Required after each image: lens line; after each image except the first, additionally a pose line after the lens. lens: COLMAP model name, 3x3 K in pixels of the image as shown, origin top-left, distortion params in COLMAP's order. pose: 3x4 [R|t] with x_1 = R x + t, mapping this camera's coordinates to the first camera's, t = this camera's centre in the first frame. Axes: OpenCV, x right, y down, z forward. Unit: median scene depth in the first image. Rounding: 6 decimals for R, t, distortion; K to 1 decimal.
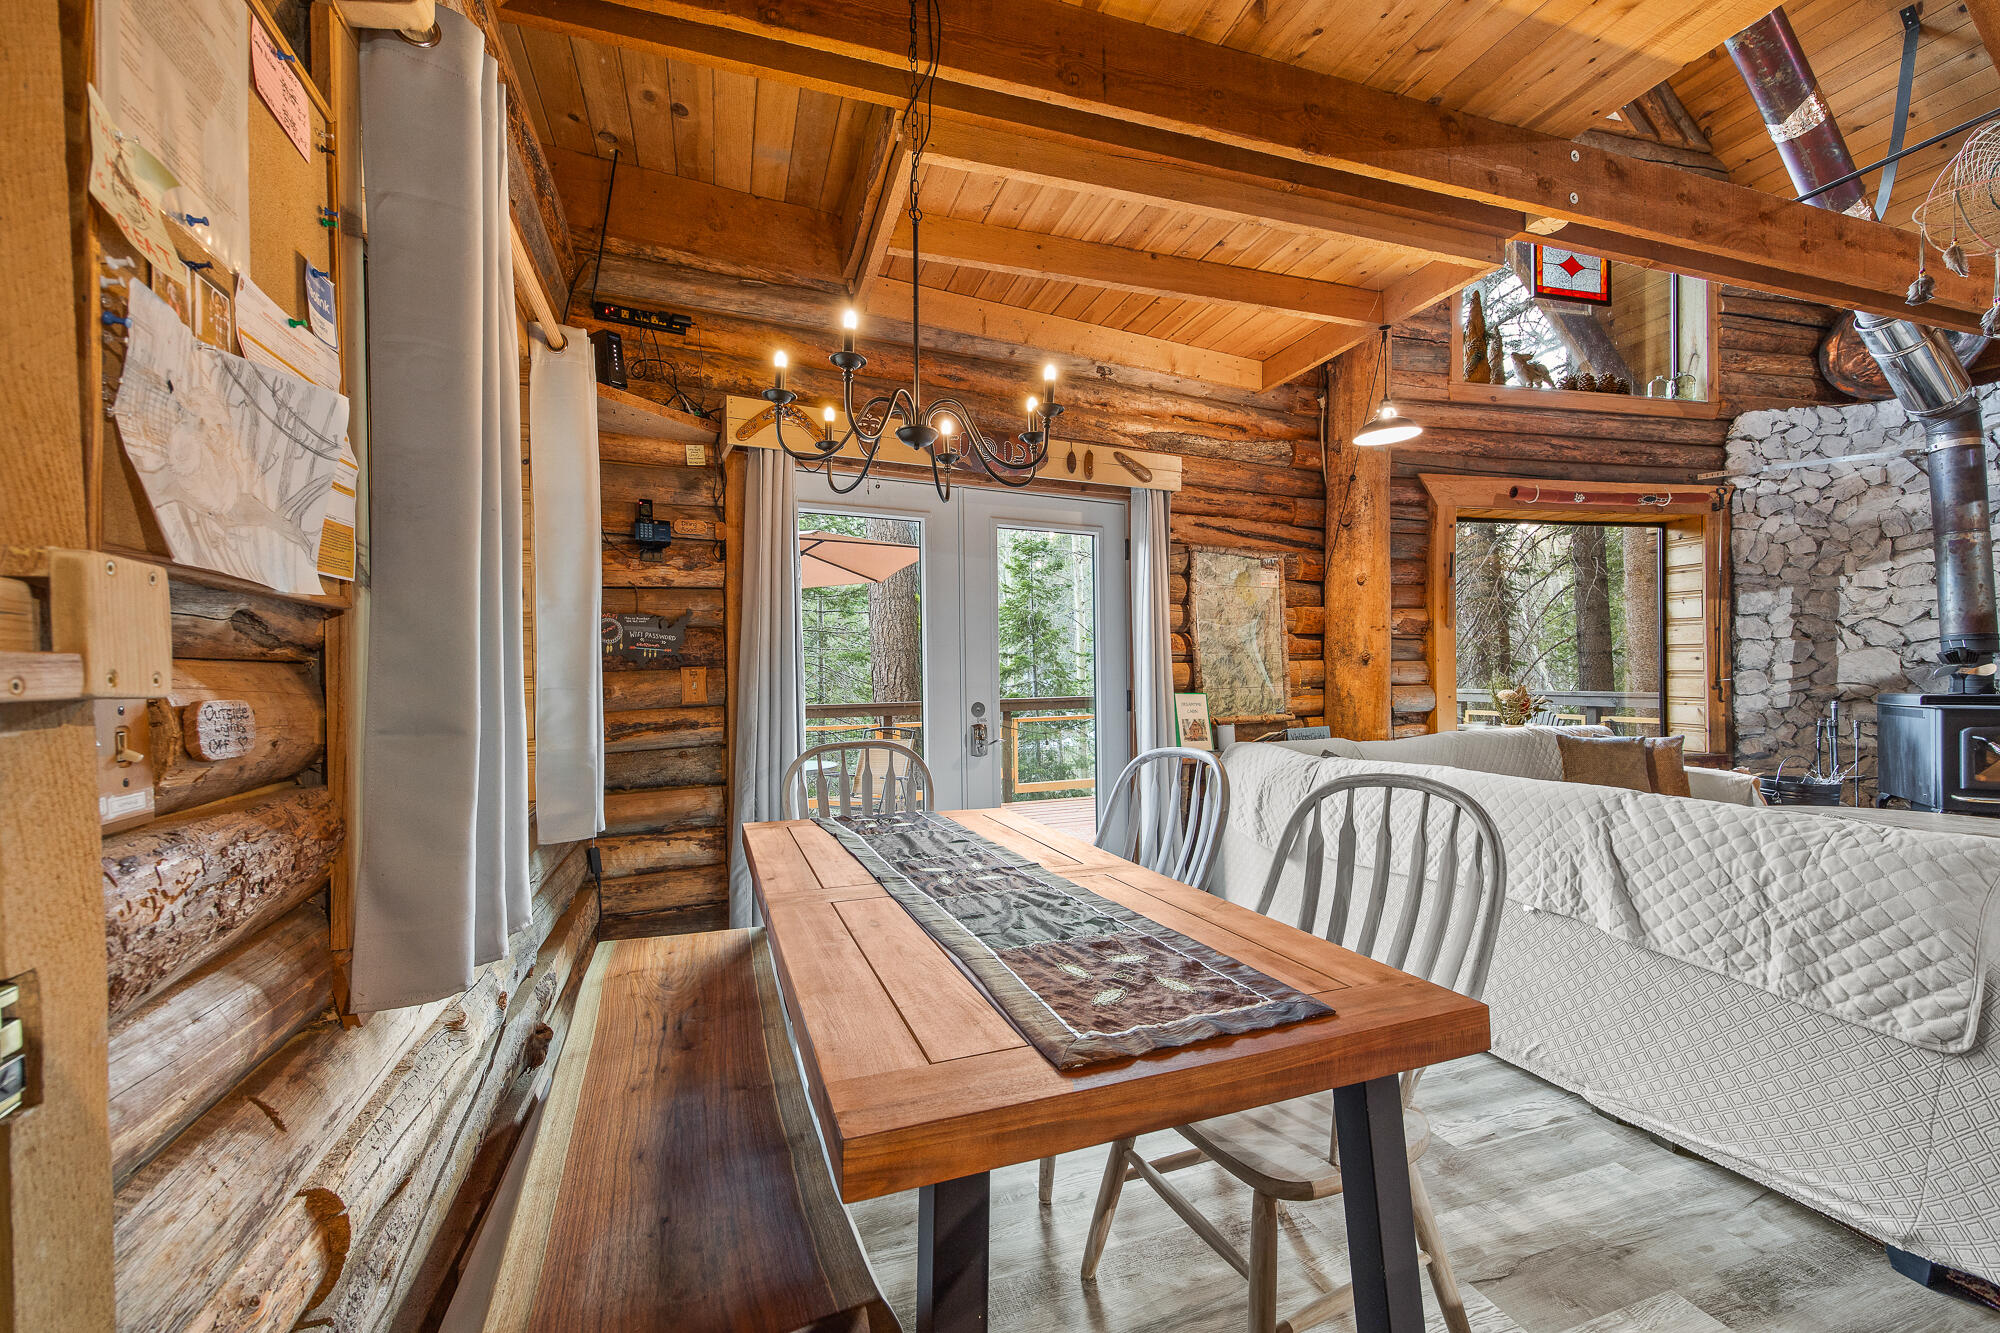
lens RADIAL K [[840.3, 0, 1025.9], [0, 840.3, 673.6], [0, 0, 1]] dist [-0.003779, 0.000363]
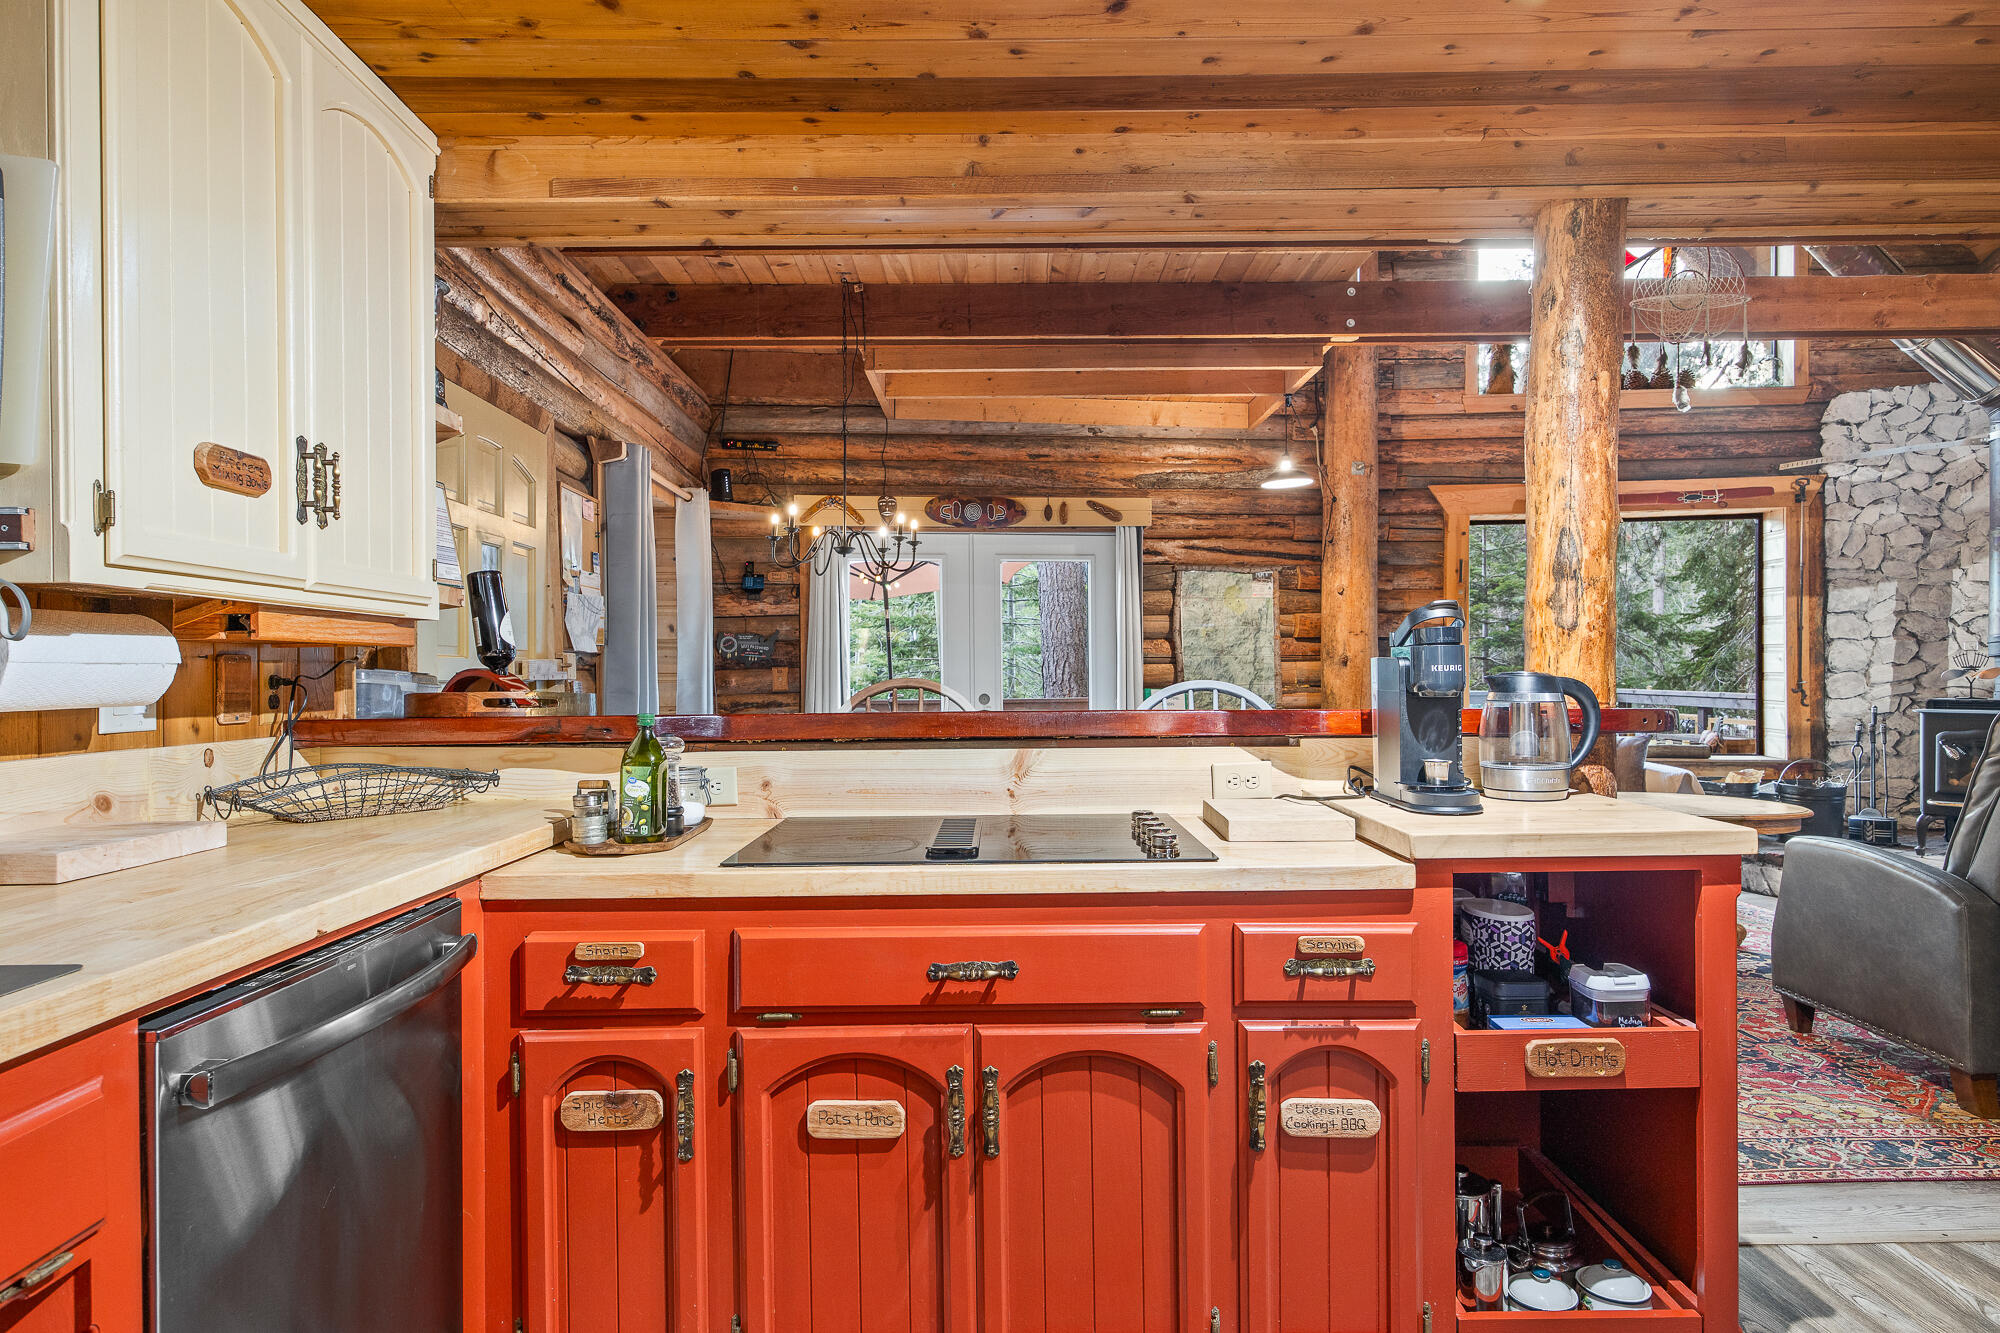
lens RADIAL K [[1138.0, 0, 997.3], [0, 1138.0, 677.5], [0, 0, 1]] dist [0.002868, -0.001227]
pose [[0.947824, 0.007299, -0.318710, 0.435442], [-0.004473, 0.999944, 0.009595, -0.007055], [0.318762, -0.007669, 0.947804, -0.573021]]
